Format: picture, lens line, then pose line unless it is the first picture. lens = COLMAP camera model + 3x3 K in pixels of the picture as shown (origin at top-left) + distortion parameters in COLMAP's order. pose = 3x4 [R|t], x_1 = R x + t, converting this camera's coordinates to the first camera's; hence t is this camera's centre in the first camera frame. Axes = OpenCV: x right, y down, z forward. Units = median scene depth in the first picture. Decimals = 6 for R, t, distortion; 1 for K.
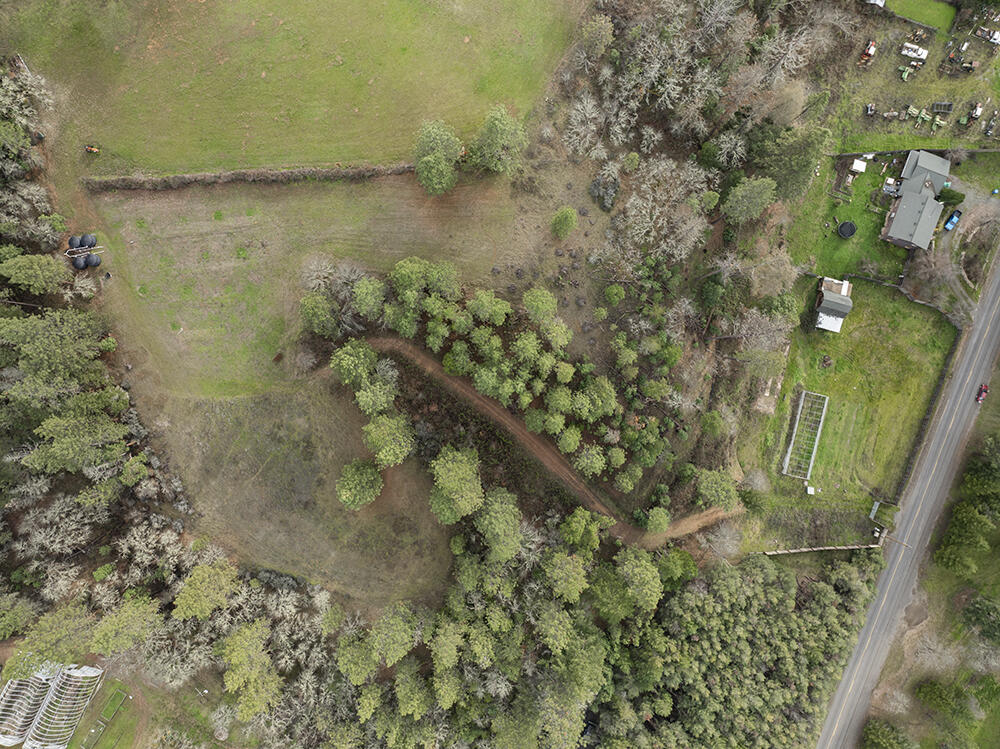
lens RADIAL K [[712.6, 0, 495.1], [0, 712.6, 373.0], [0, 0, 1]] dist [-0.051192, 0.033577]
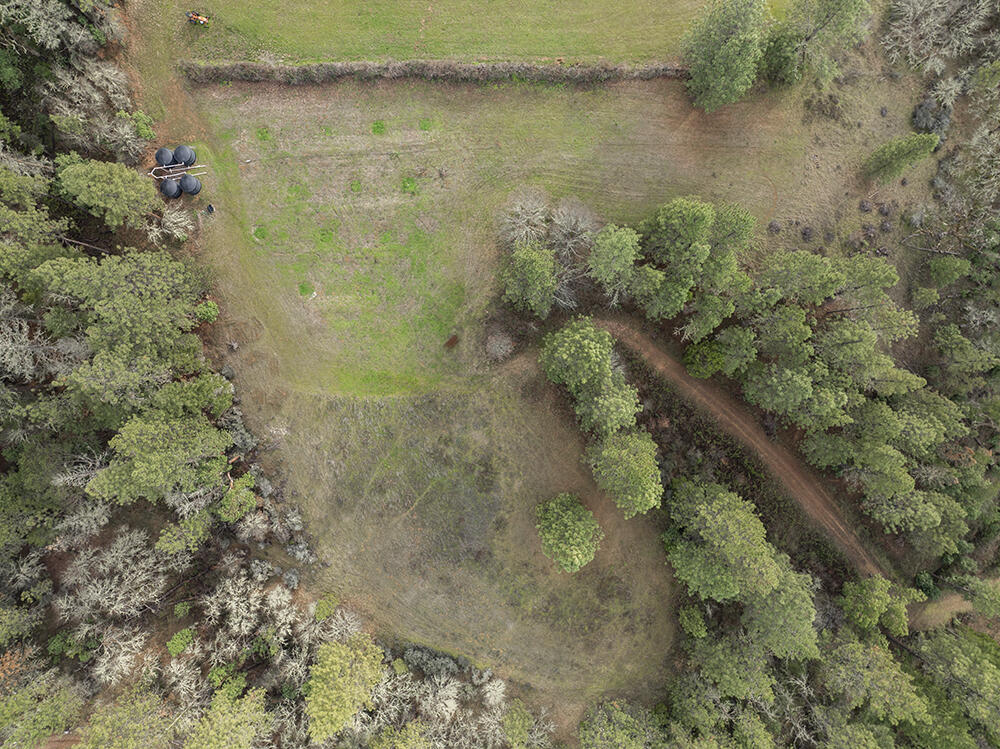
lens RADIAL K [[712.6, 0, 495.4], [0, 712.6, 372.8], [0, 0, 1]] dist [-0.051192, 0.033577]
pose [[0.999166, 0.040707, -0.003134, -0.263940], [-0.040706, 0.999171, 0.000409, 0.006674], [0.003148, -0.000281, 0.999995, 0.317607]]
